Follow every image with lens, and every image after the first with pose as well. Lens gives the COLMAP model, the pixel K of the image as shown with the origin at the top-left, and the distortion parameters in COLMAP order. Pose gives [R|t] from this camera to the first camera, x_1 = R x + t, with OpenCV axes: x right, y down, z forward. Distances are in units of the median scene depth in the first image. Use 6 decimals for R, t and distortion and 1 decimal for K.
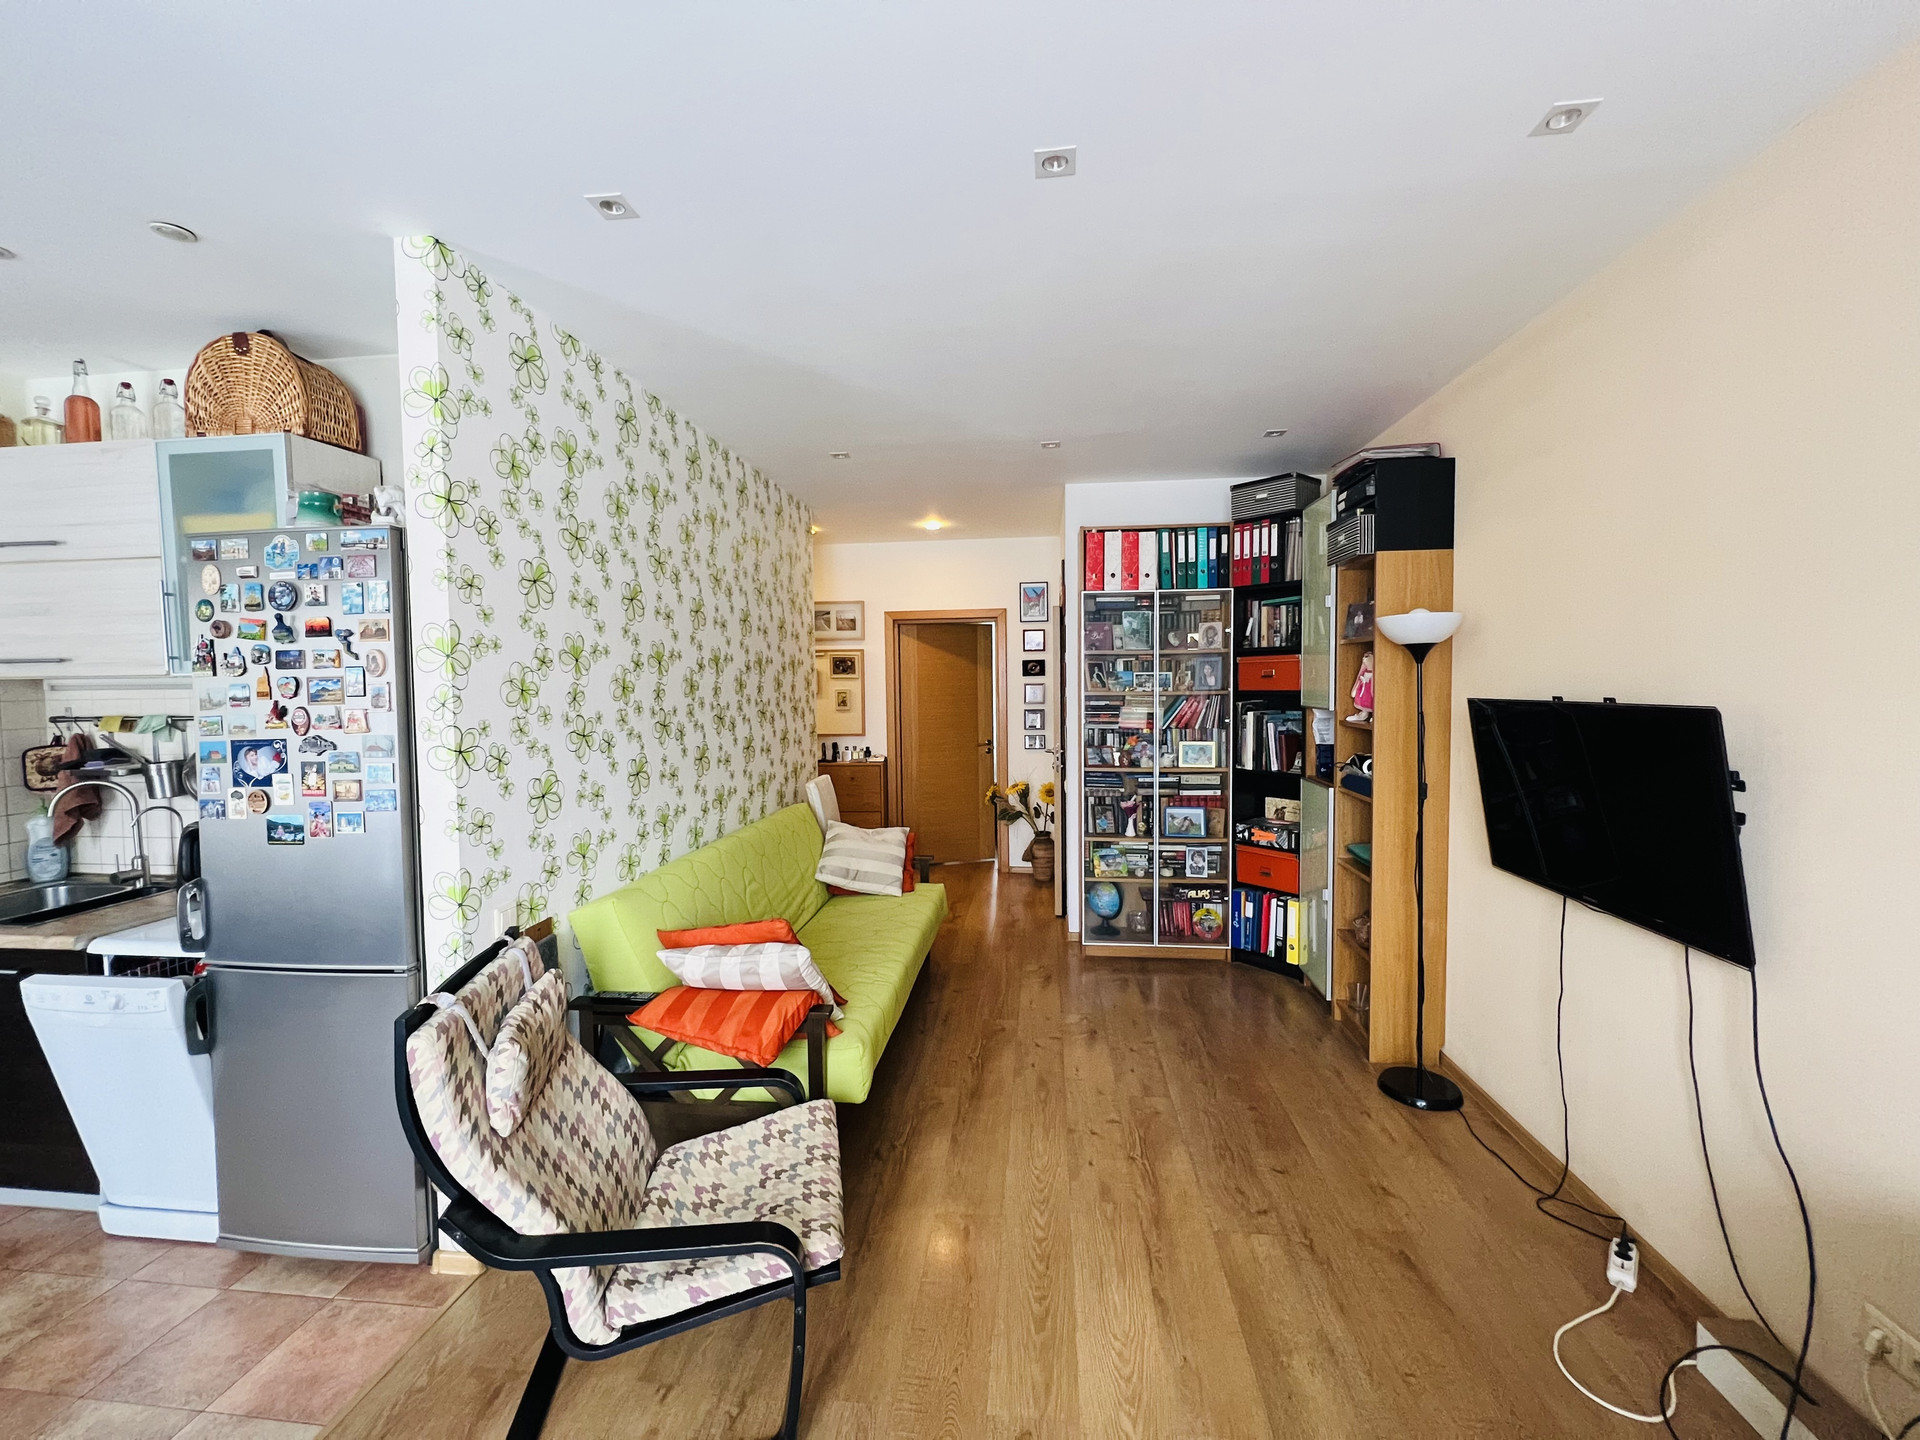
lens RADIAL K [[767.2, 0, 957.5], [0, 767.2, 718.5], [0, 0, 1]] dist [-0.002100, 0.000584]
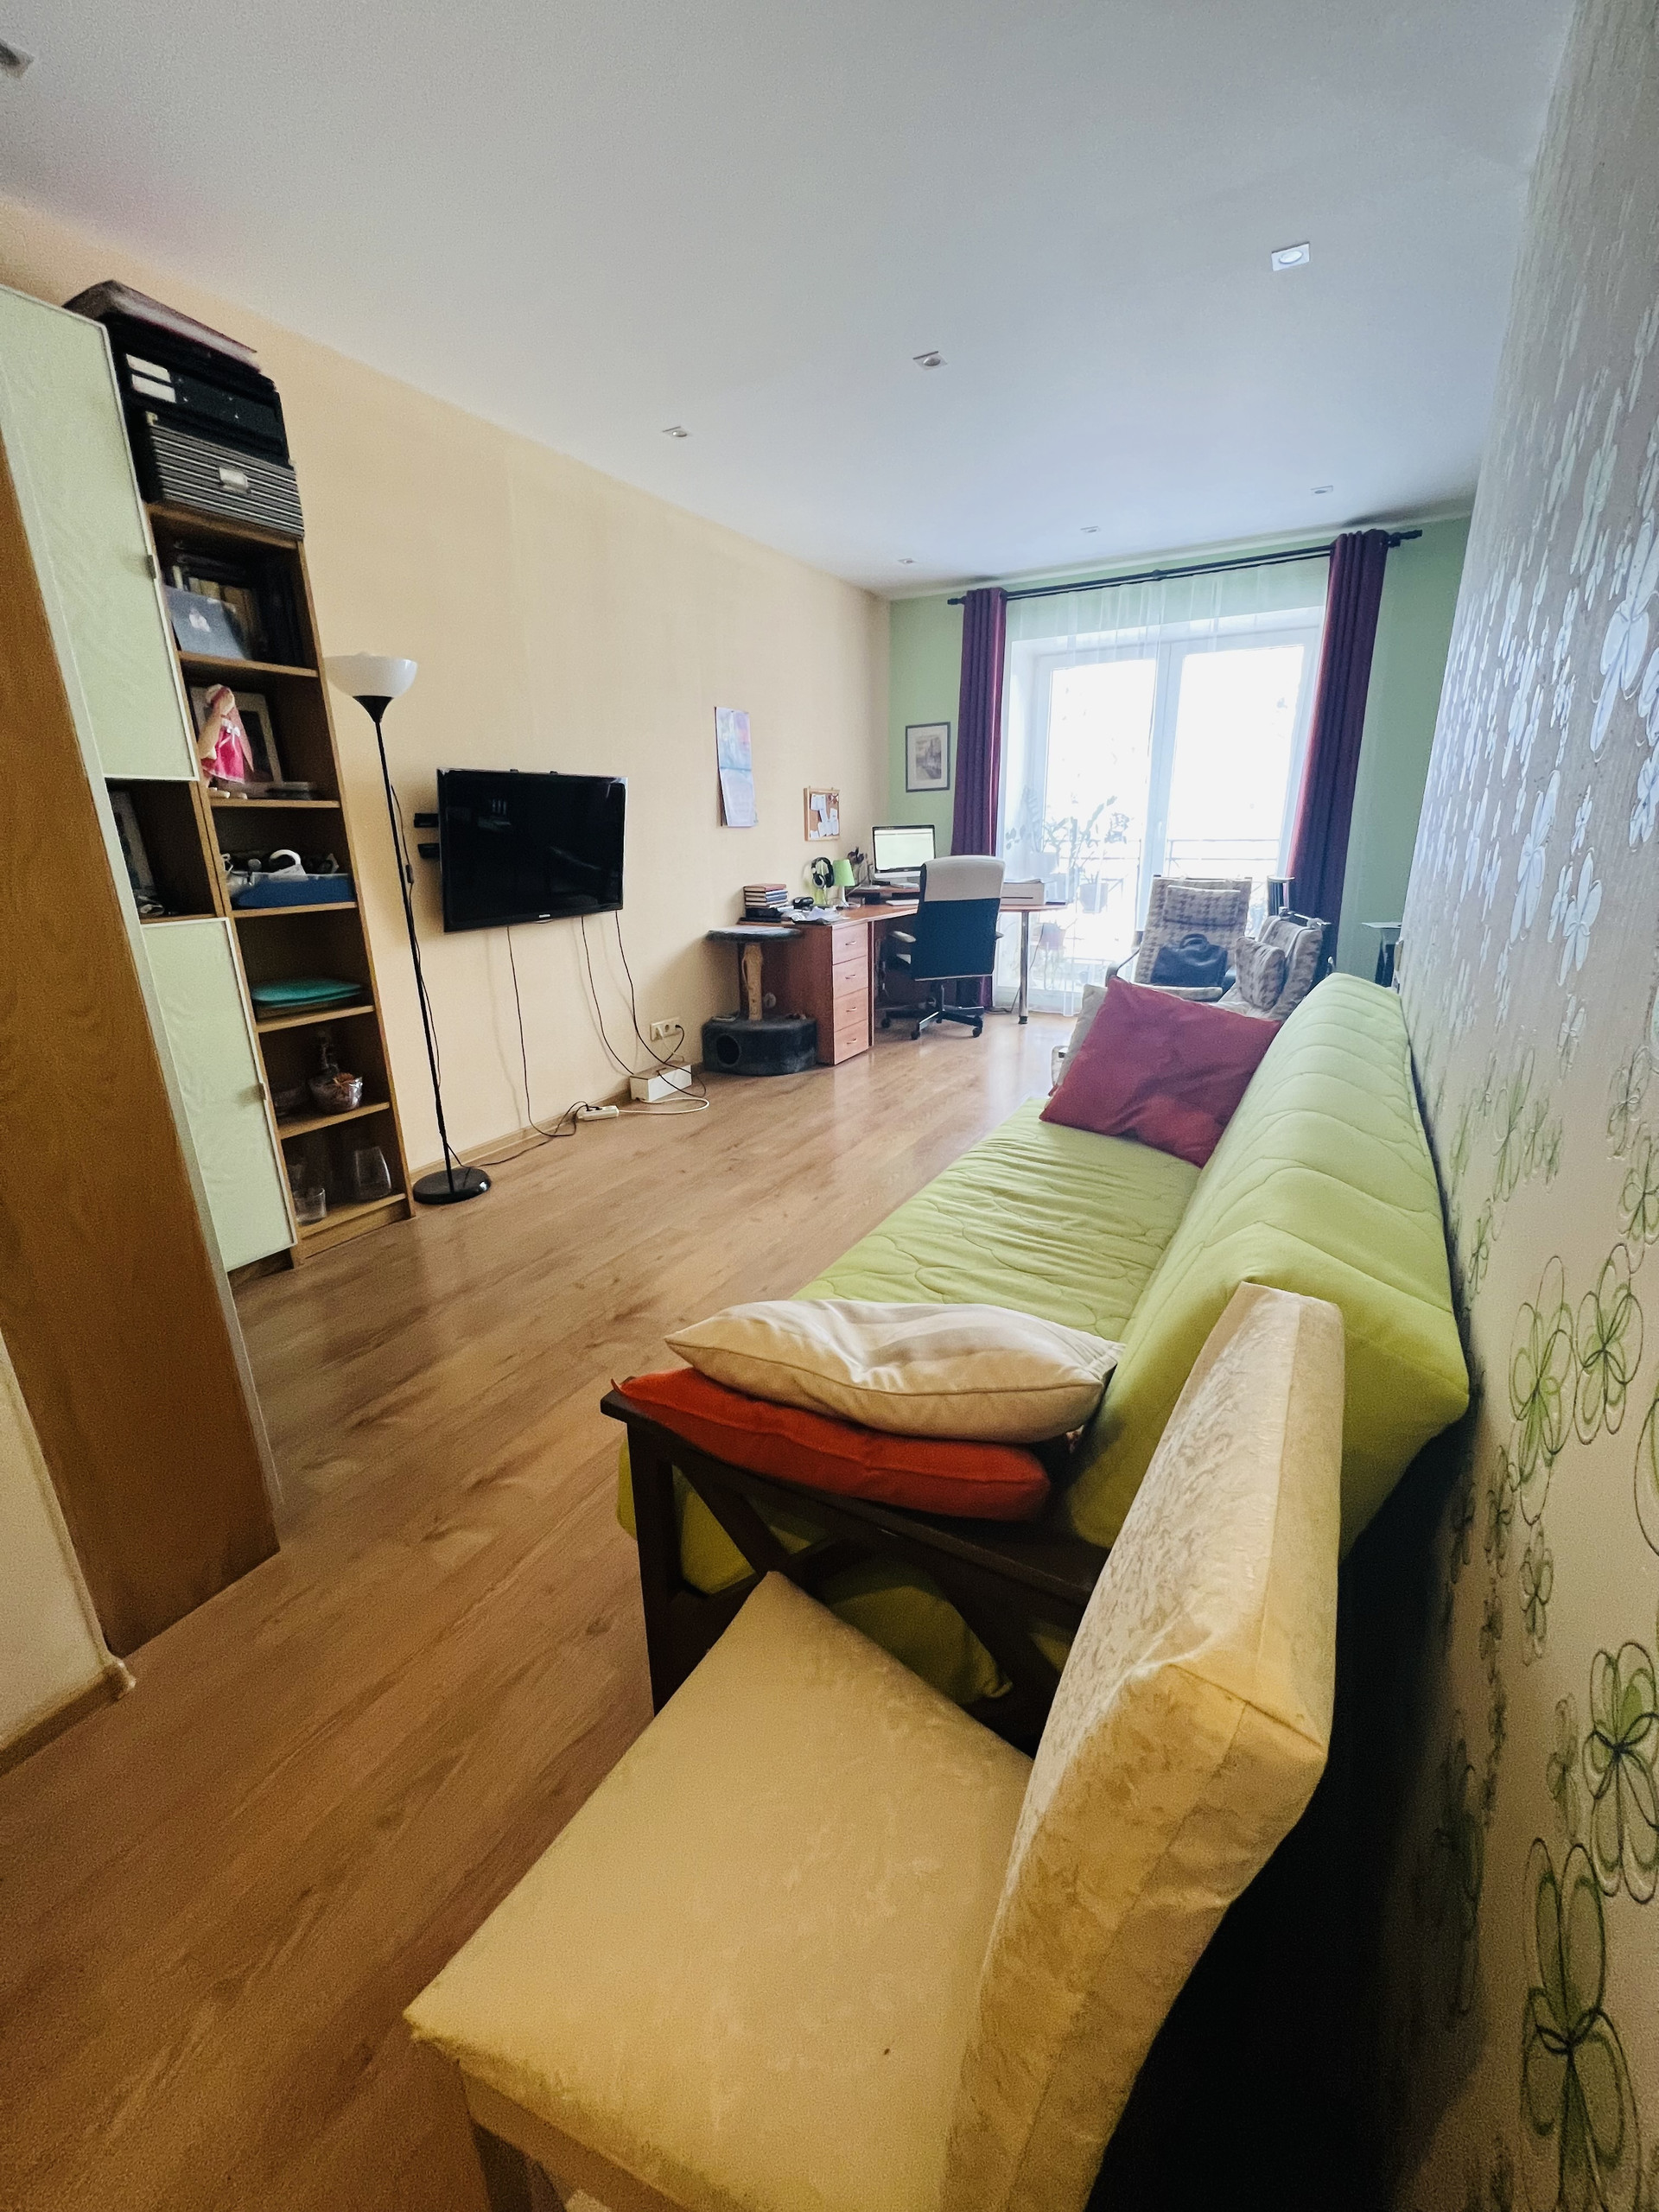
lens RADIAL K [[883.9, 0, 840.6], [0, 883.9, 1107.2], [0, 0, 1]] dist [-0.002100, 0.000584]
pose [[-0.923553, -0.091786, 0.372324, -0.398254], [0.046546, 0.936921, 0.346429, 0.018170], [-0.380635, 0.337276, -0.861024, 2.505274]]
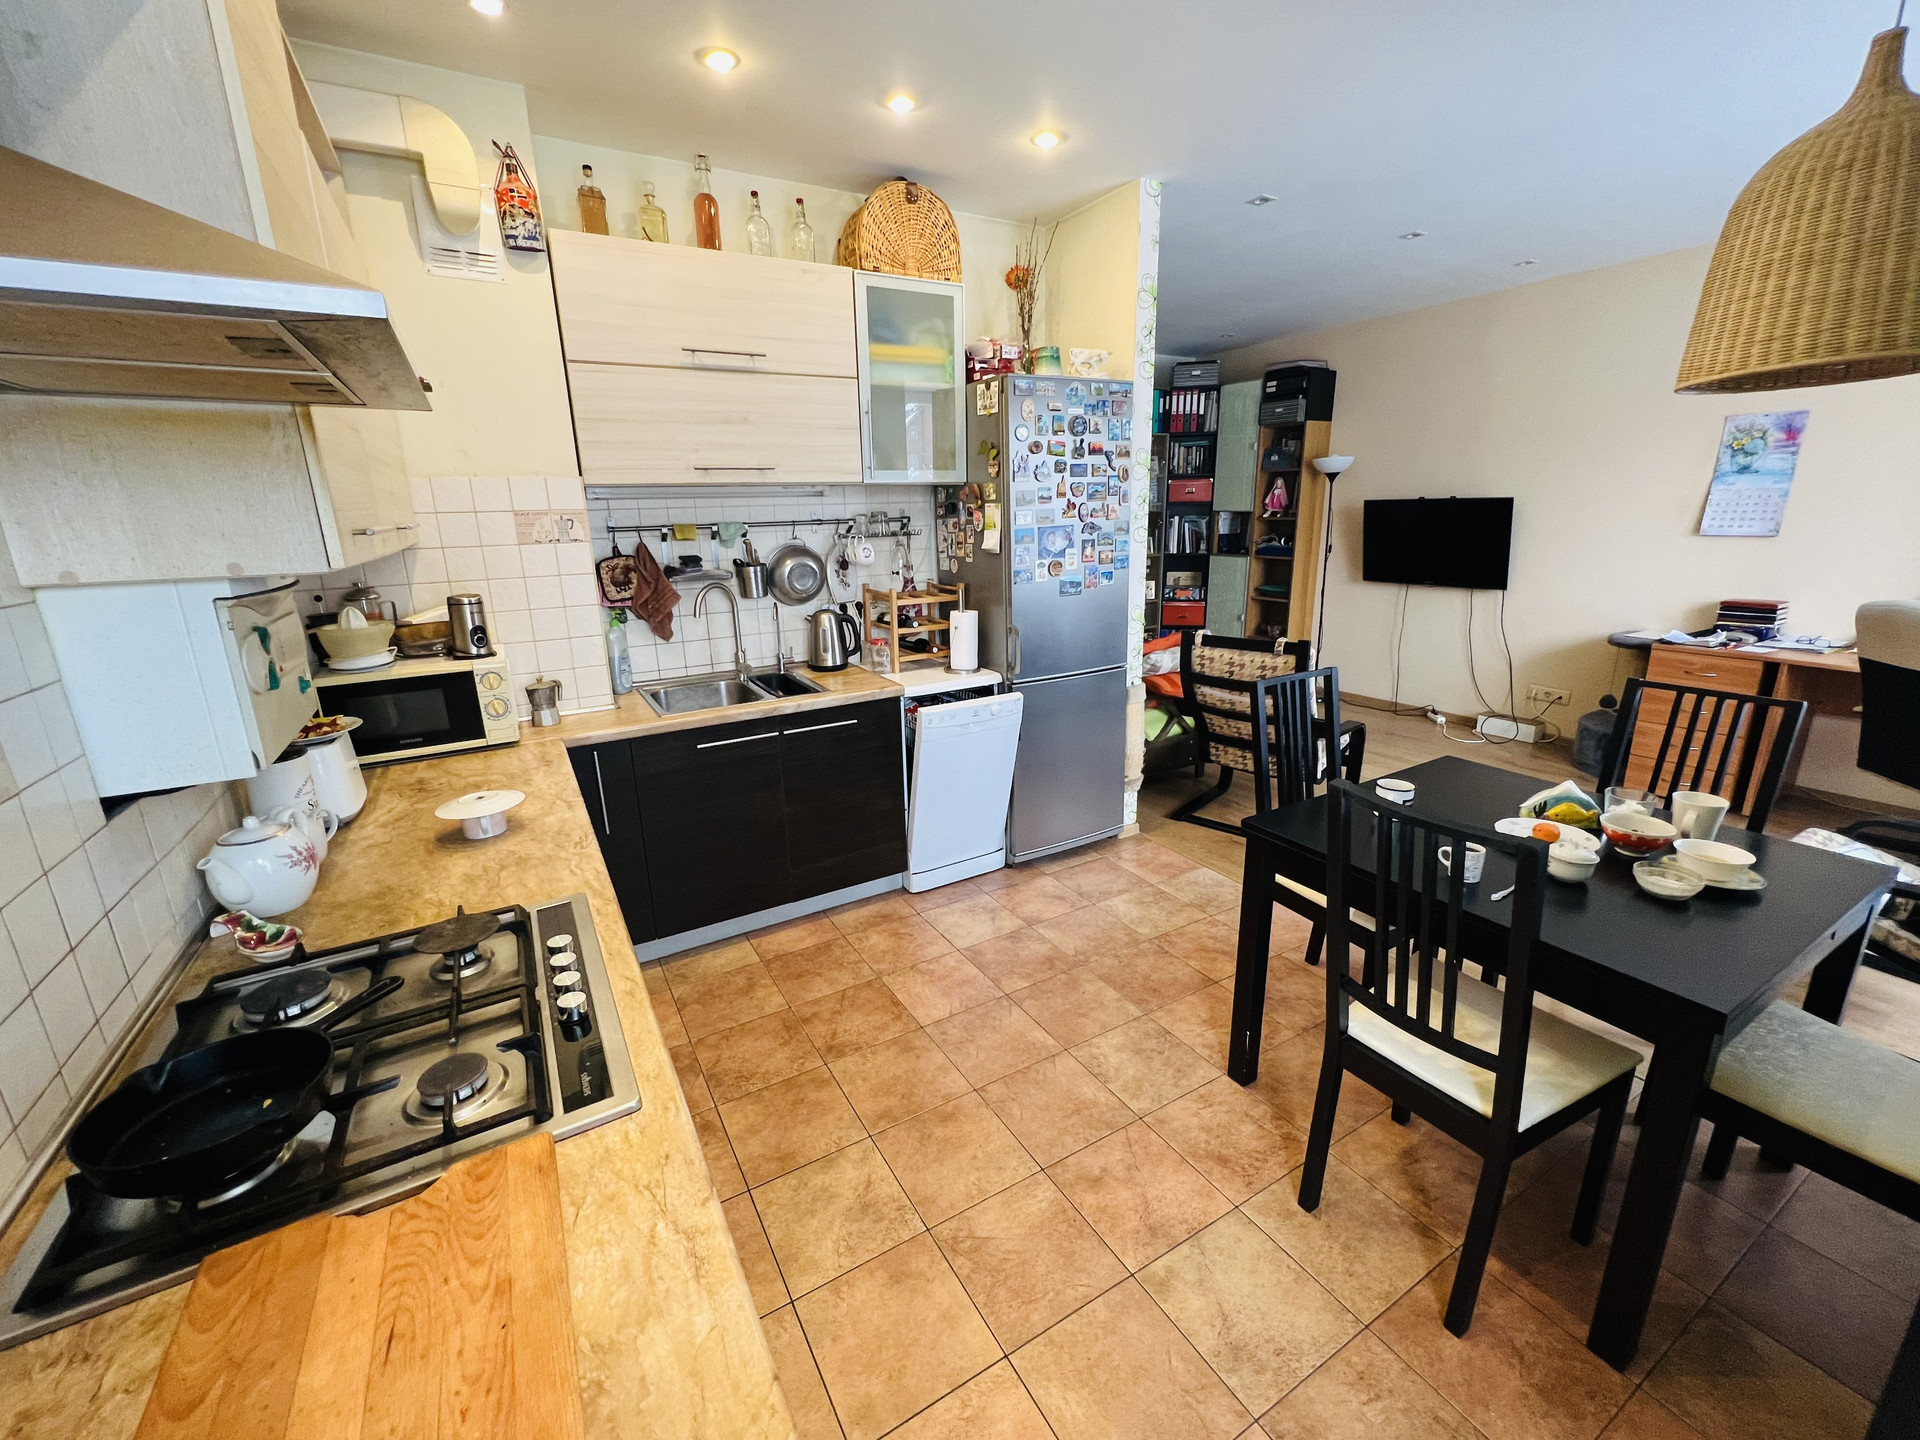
lens RADIAL K [[784.2, 0, 950.5], [0, 784.2, 720.3], [0, 0, 1]] dist [-0.001532, 0.000588]
pose [[0.801574, -0.165172, 0.574629, -2.014023], [0.042662, 0.974435, 0.220583, 0.050922], [-0.596372, -0.152298, 0.788128, -0.139363]]
